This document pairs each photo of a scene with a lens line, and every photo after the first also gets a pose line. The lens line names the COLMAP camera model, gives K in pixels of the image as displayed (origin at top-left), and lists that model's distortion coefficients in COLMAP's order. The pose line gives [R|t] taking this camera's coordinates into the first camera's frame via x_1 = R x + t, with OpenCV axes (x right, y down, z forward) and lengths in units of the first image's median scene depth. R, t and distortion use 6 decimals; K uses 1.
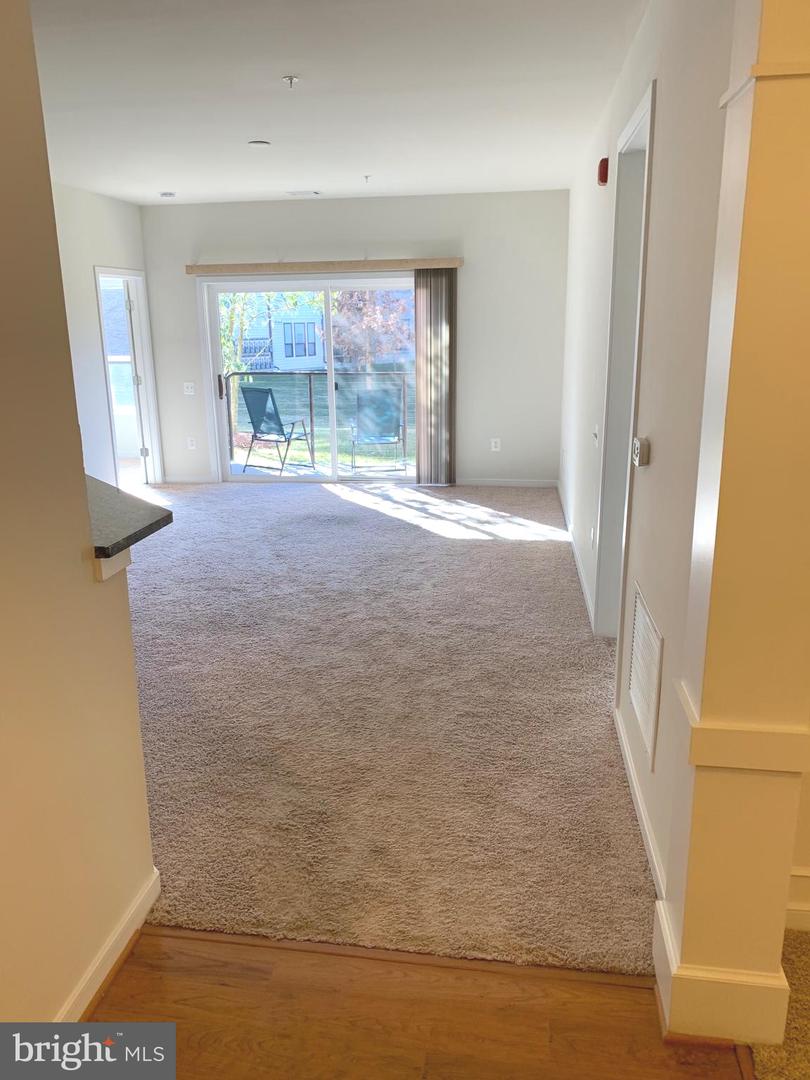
lens RADIAL K [[825.7, 0, 395.8], [0, 825.7, 531.9], [0, 0, 1]] dist [0.033007, -0.042655]
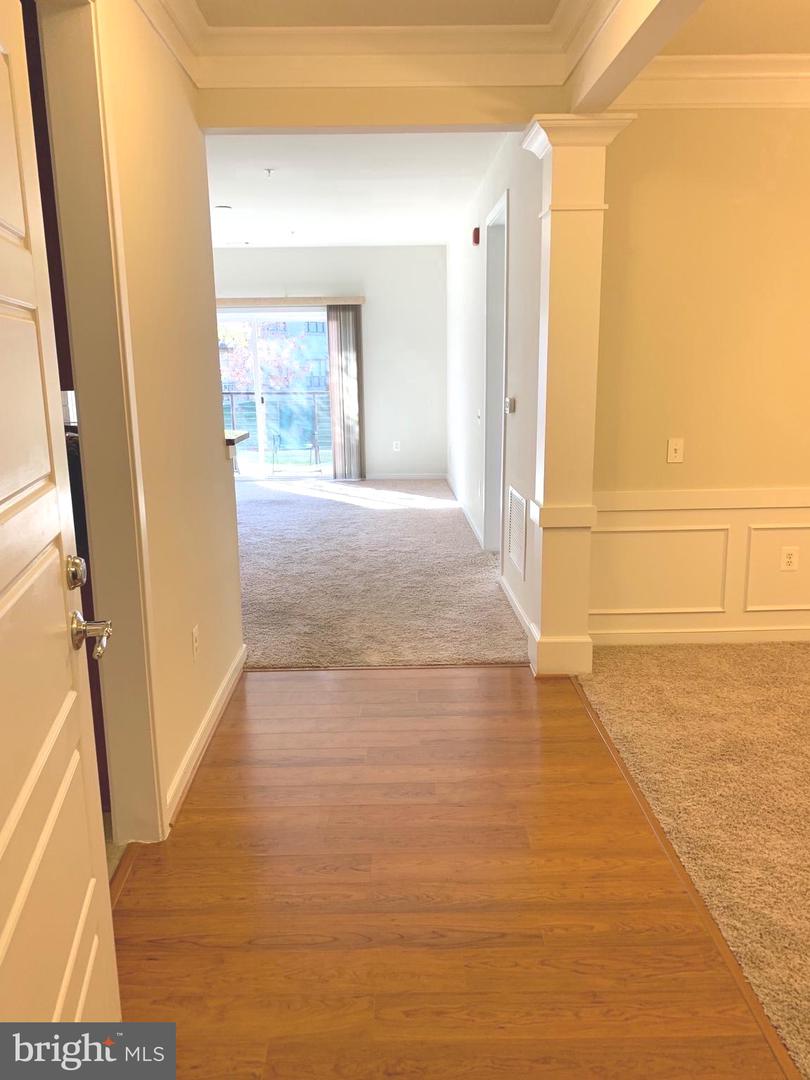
lens RADIAL K [[825.7, 0, 405.9], [0, 825.7, 541.6], [0, 0, 1]] dist [0.033007, -0.042655]
pose [[0.986559, -0.034773, 0.159664, -0.127880], [0.040948, 0.998529, -0.035548, 0.154667], [-0.158193, 0.041608, 0.986531, -0.410778]]
